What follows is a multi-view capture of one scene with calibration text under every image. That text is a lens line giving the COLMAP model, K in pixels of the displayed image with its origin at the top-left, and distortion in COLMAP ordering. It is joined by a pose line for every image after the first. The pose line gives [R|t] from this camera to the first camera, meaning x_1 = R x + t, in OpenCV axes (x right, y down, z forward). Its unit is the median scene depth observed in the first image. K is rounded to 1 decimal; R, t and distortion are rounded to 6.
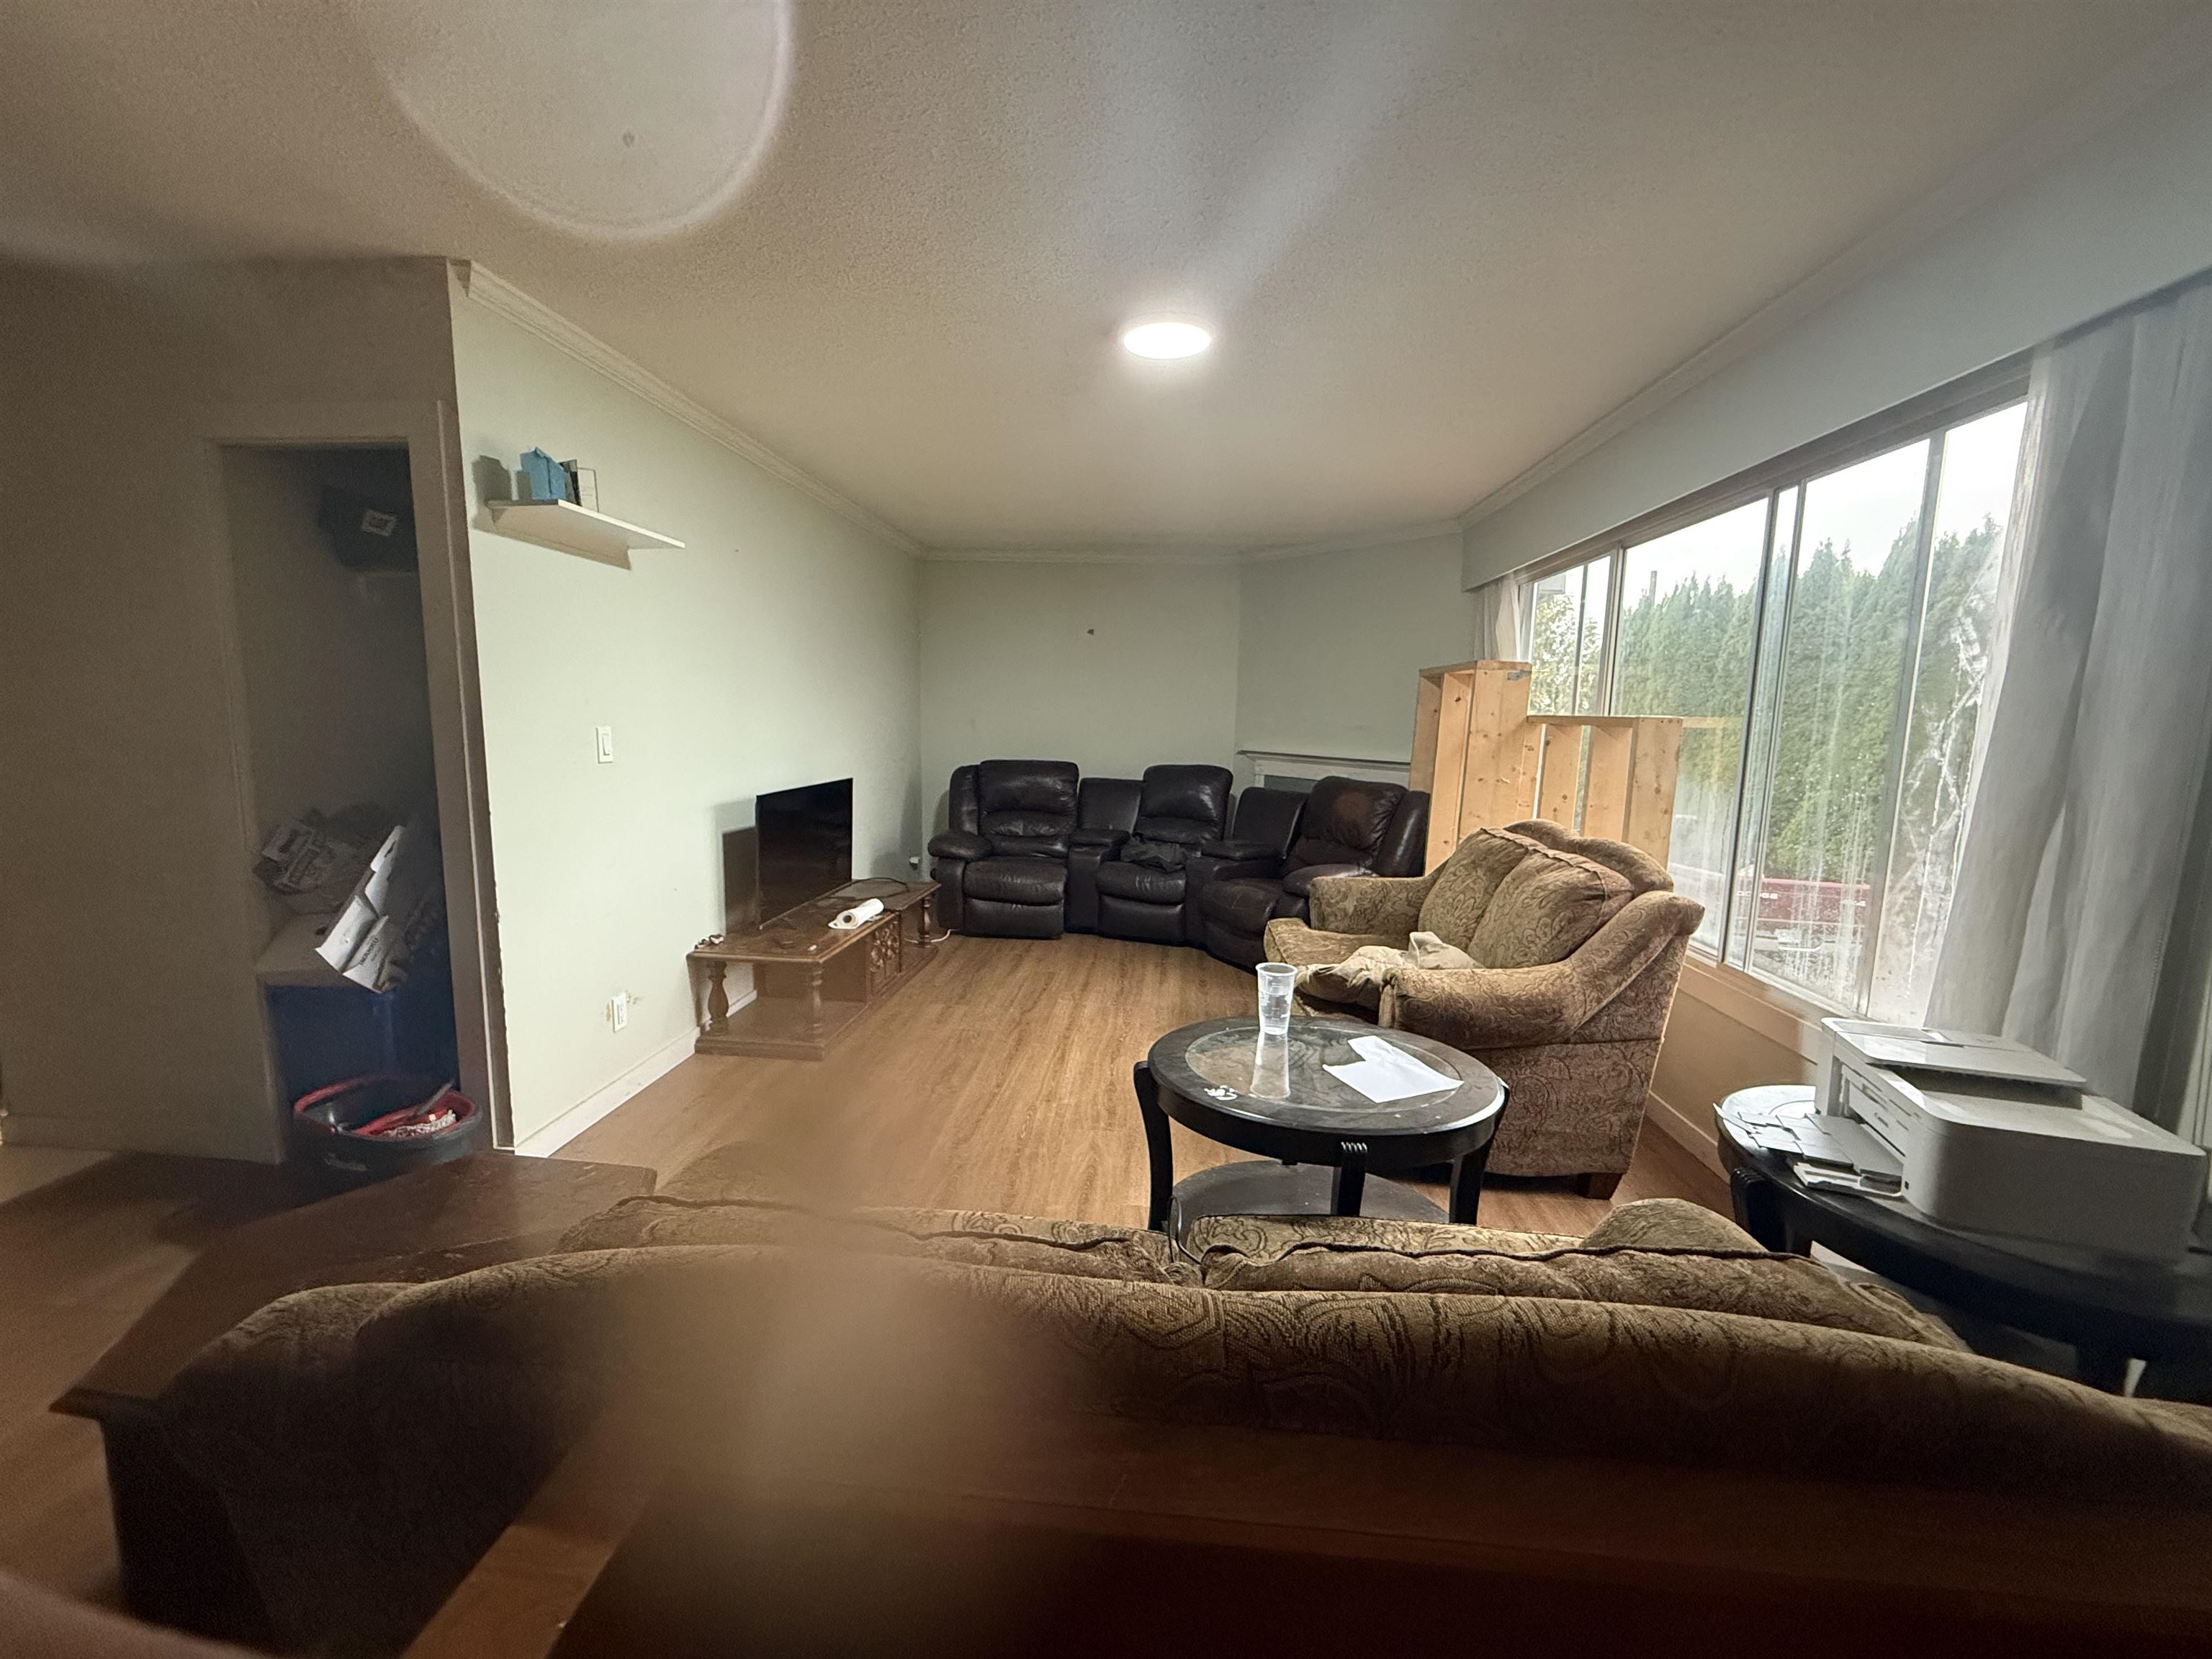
lens RADIAL K [[882.2, 0, 1100.0], [0, 882.2, 822.1], [0, 0, 1]] dist [-0.009290, -0.000066]
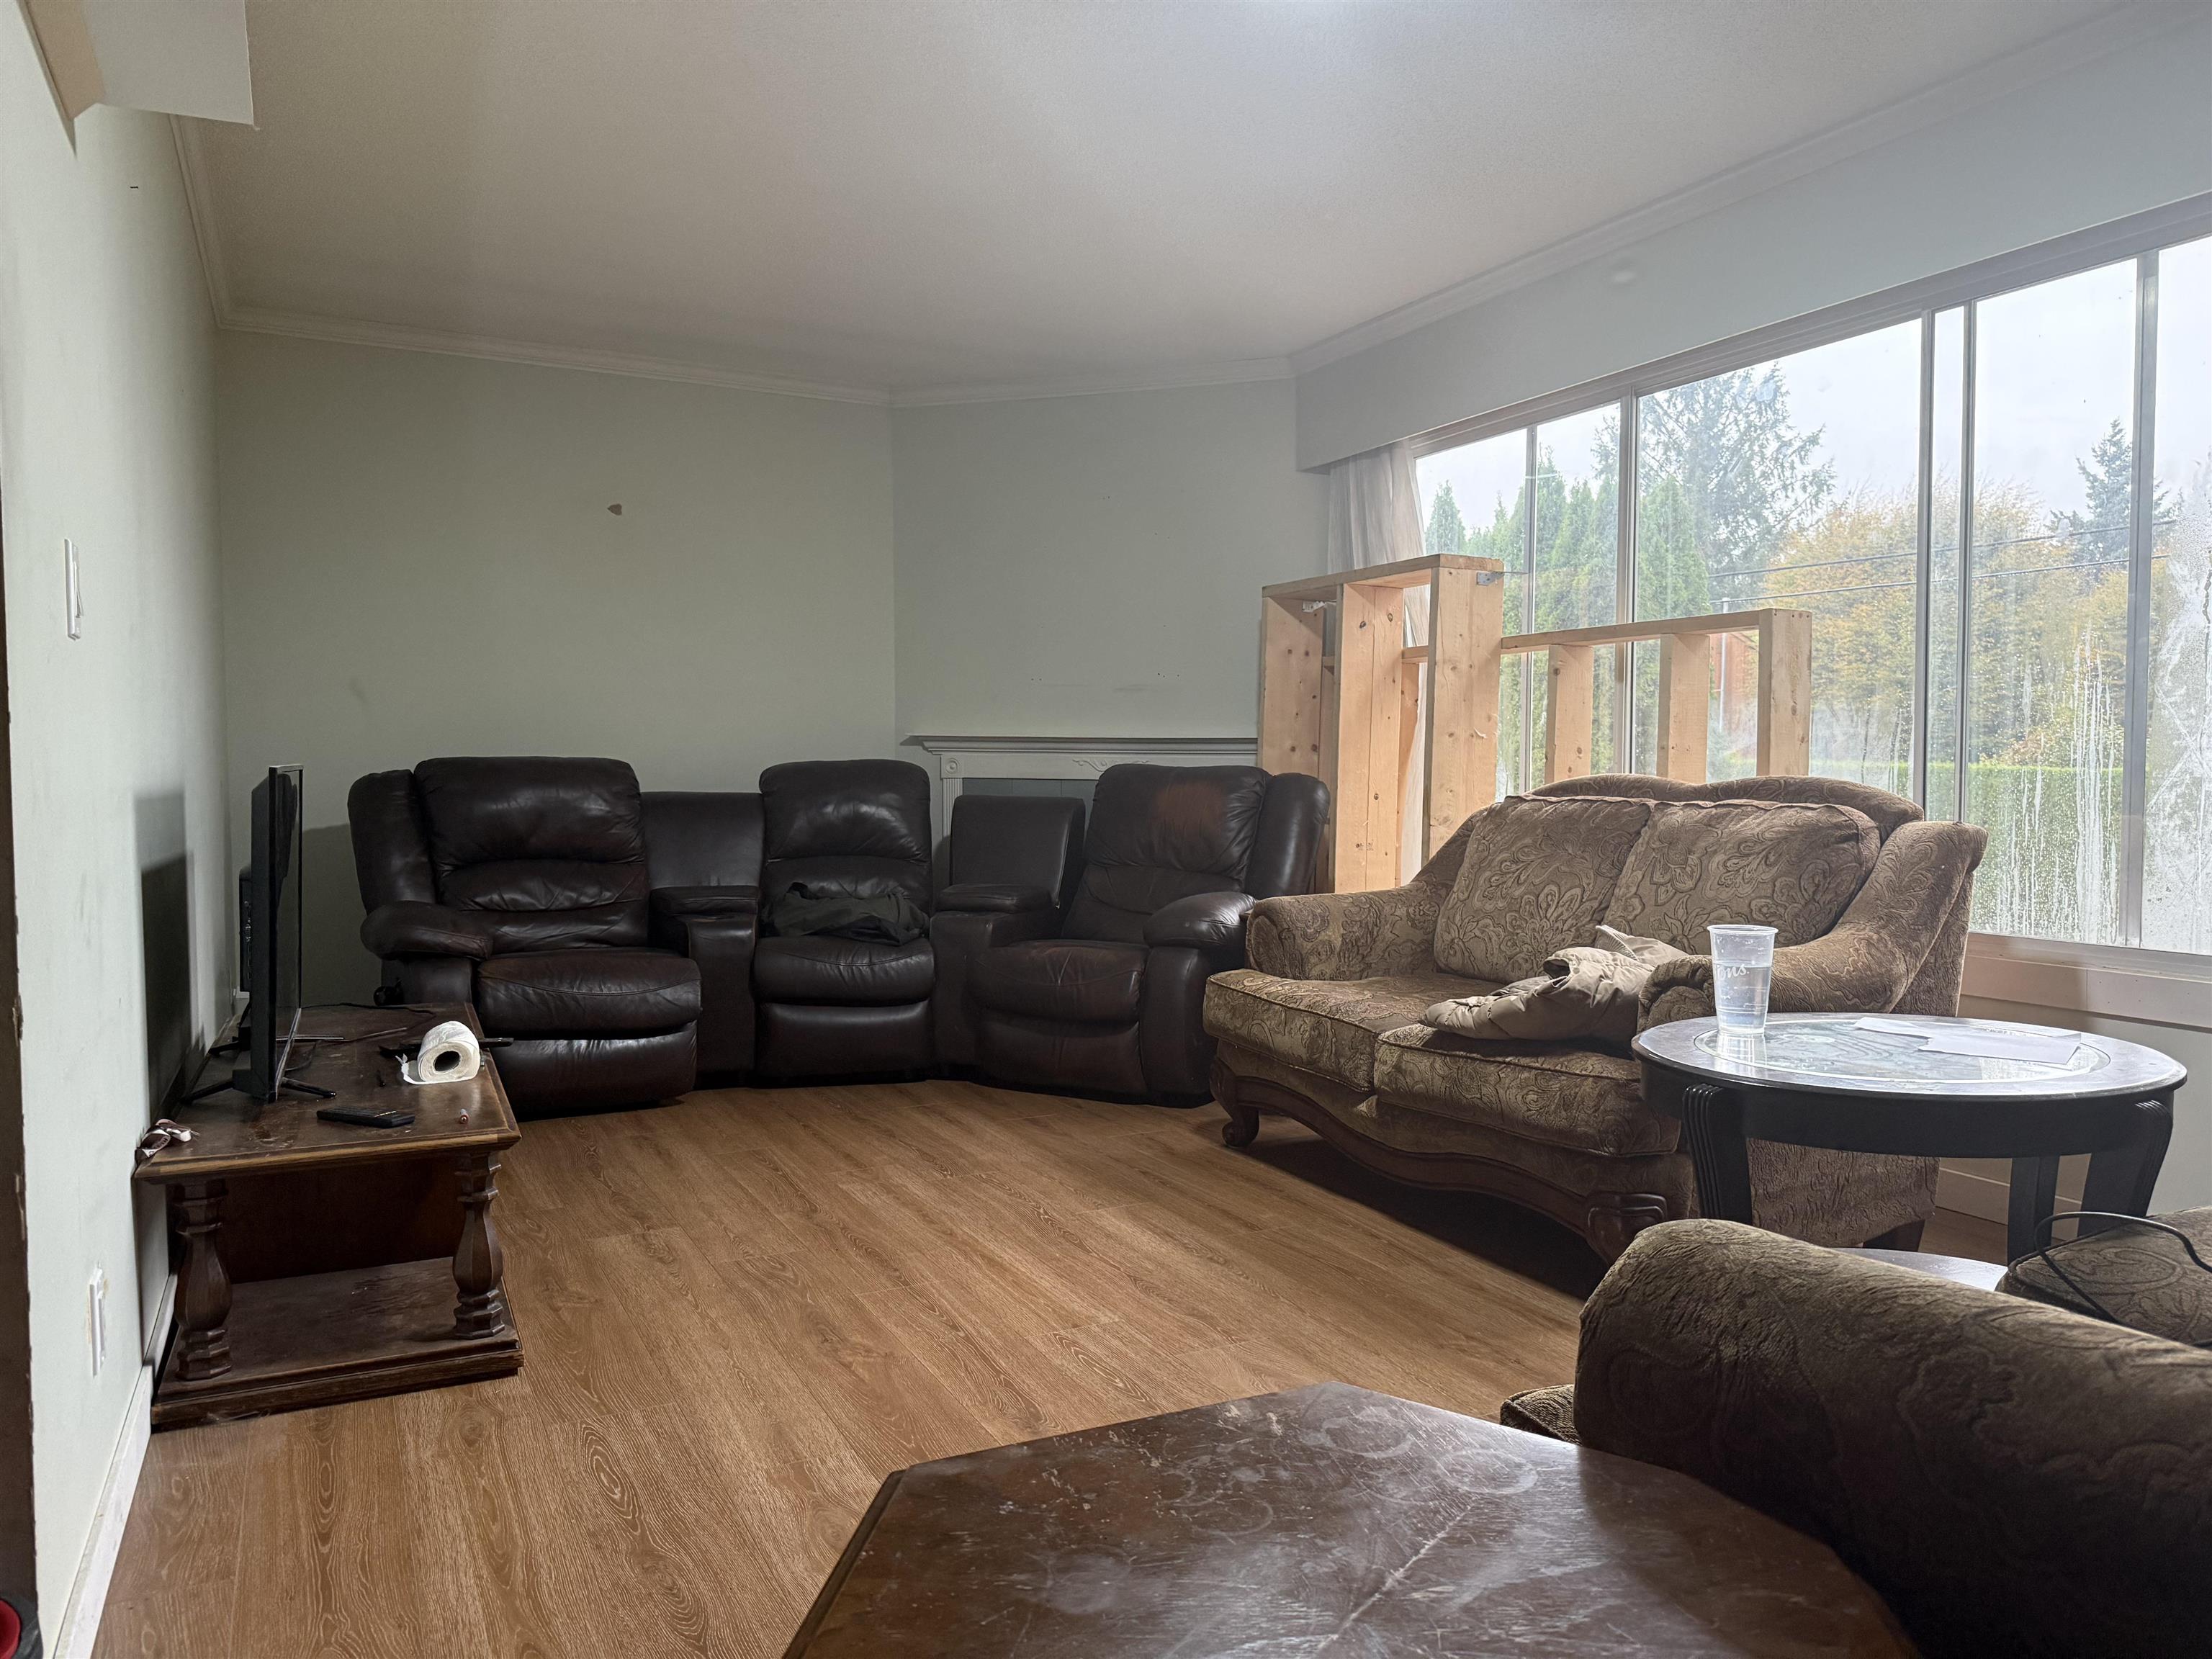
lens RADIAL K [[1538.9, 0, 1100.2], [0, 1538.9, 843.8], [0, 0, 1]] dist [0.142452, -0.216079]
pose [[0.842612, -0.045463, 0.536598, -0.416903], [0.083681, 0.995380, -0.047070, 0.065661], [-0.531979, 0.084565, 0.842524, 0.166476]]
